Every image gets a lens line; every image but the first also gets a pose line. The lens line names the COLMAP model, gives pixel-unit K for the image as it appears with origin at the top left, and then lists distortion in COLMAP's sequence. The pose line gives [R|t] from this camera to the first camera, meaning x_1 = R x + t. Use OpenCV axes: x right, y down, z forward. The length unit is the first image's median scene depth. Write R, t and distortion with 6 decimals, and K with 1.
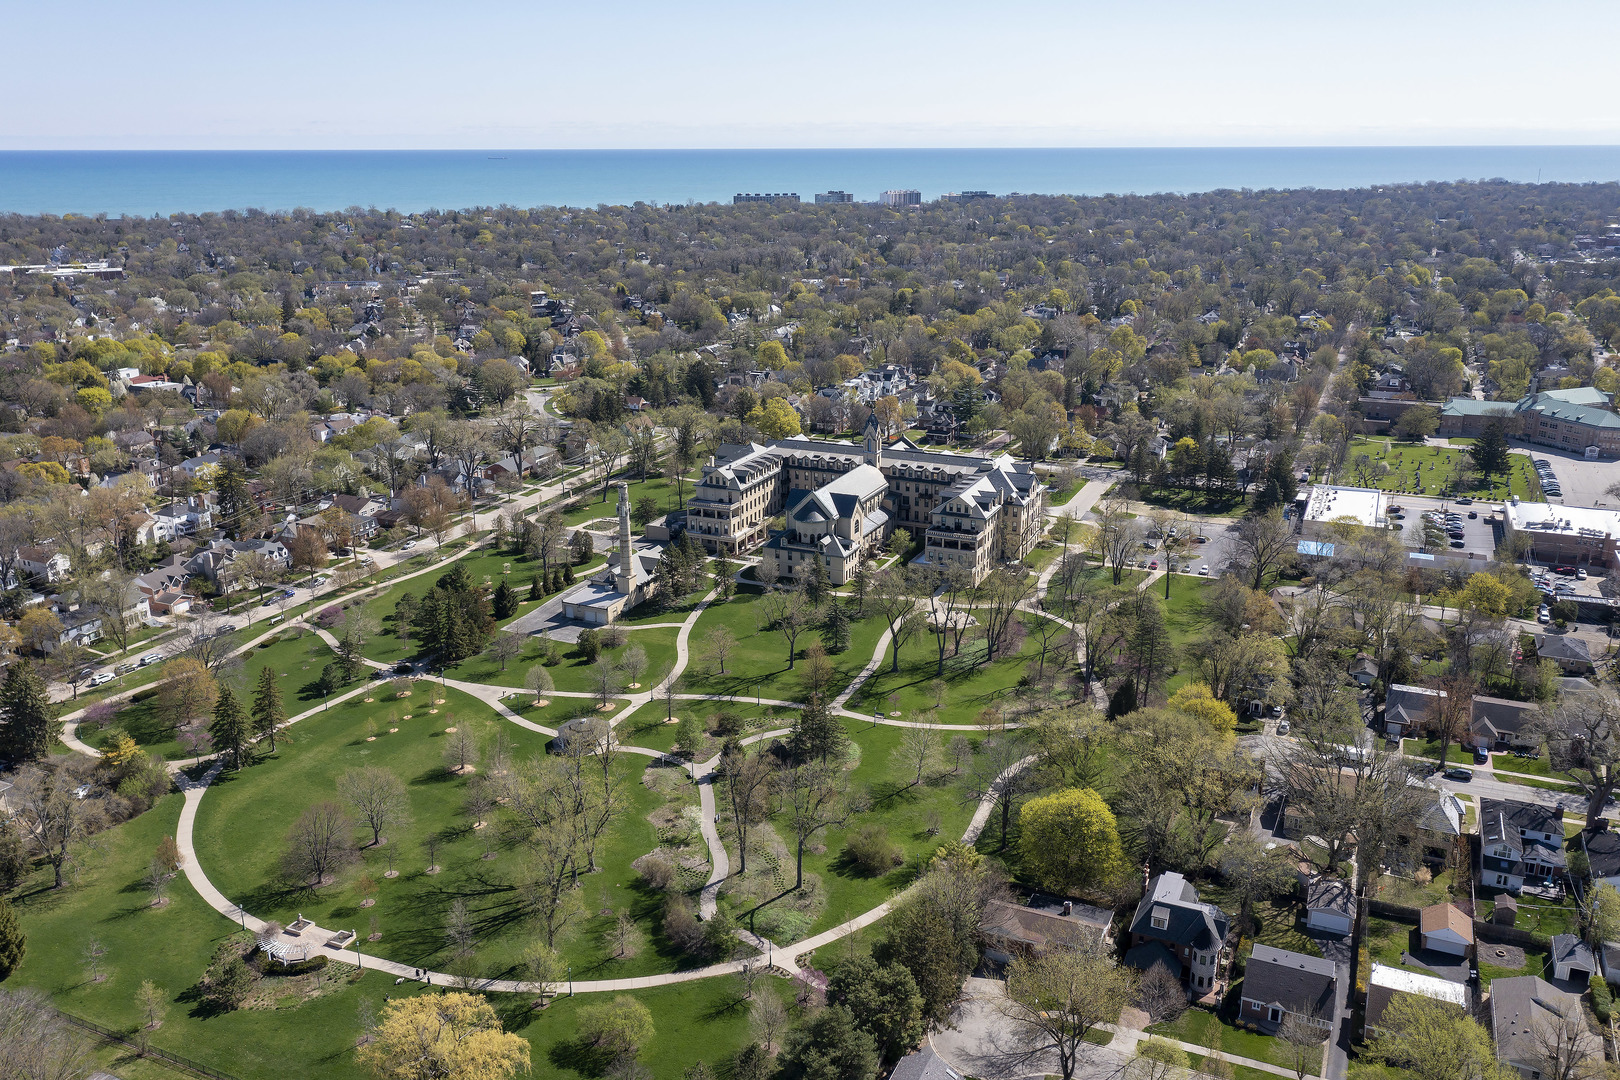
lens RADIAL K [[1414.8, 0, 735.6], [0, 1414.8, 538.0], [0, 0, 1]] dist [0.015239, 0.015282]
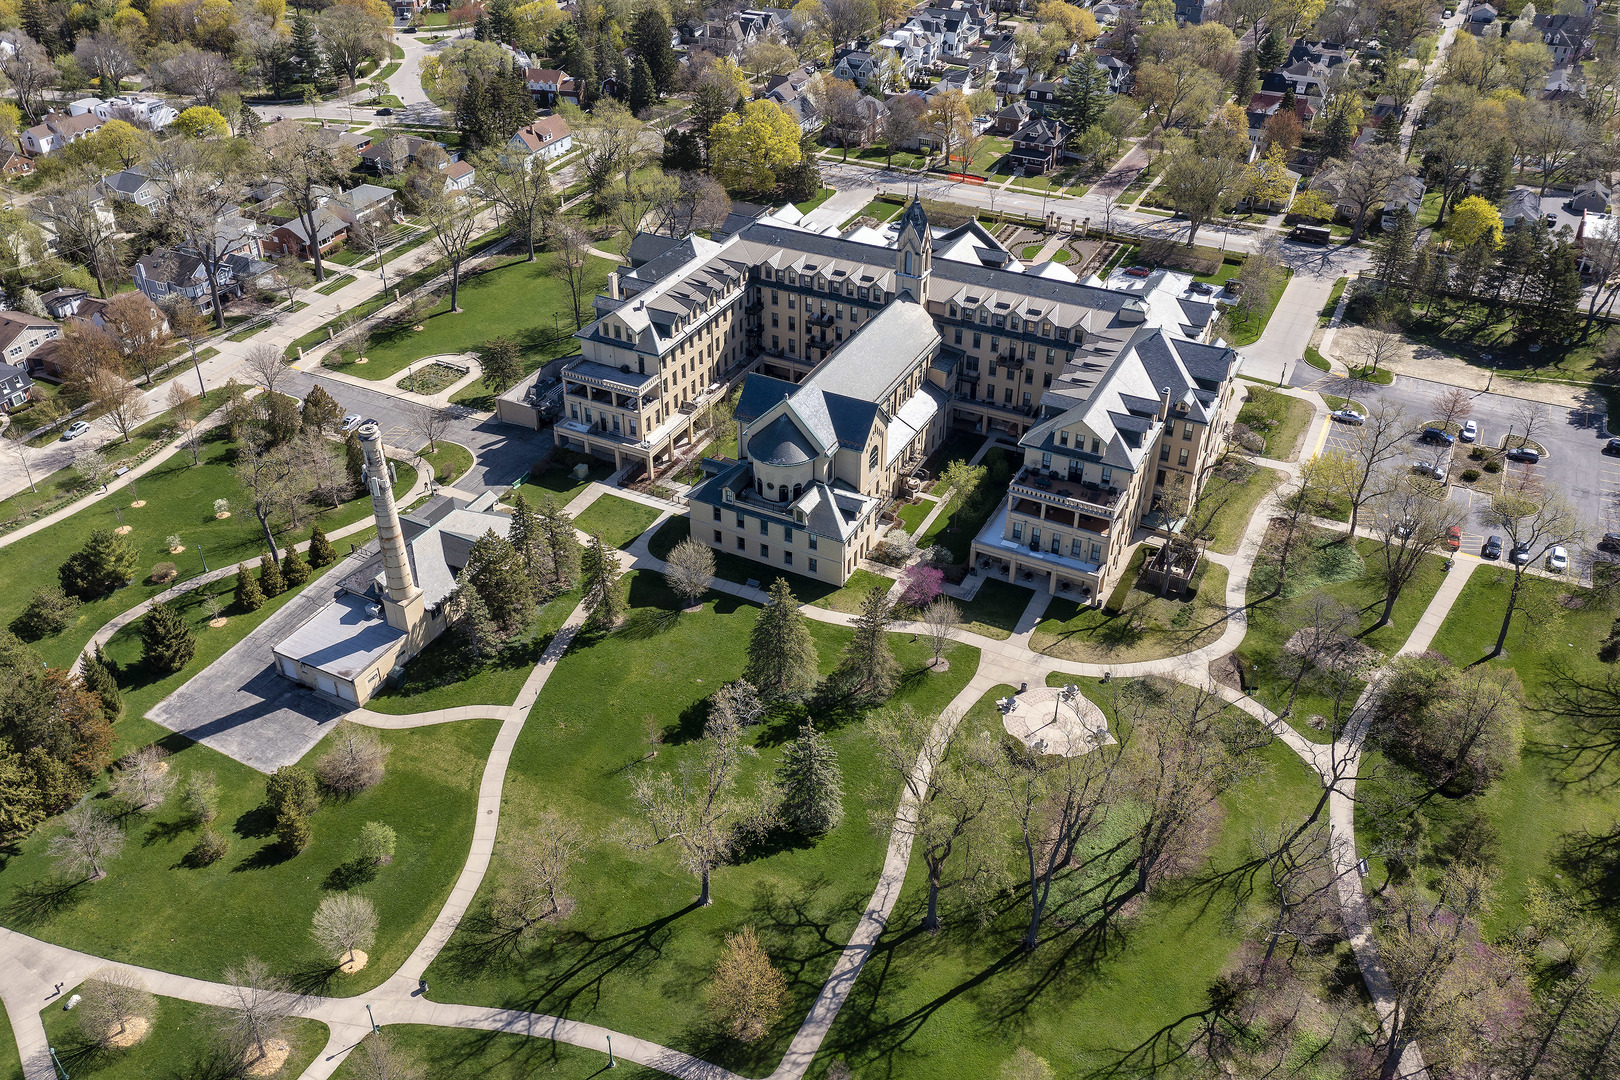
lens RADIAL K [[1414.8, 0, 735.6], [0, 1414.8, 538.0], [0, 0, 1]] dist [0.015239, 0.015282]
pose [[0.999424, 0.014606, -0.030648, 0.048753], [-0.004897, 0.955301, 0.295595, -0.123696], [0.033595, -0.295275, 0.954822, 0.471259]]
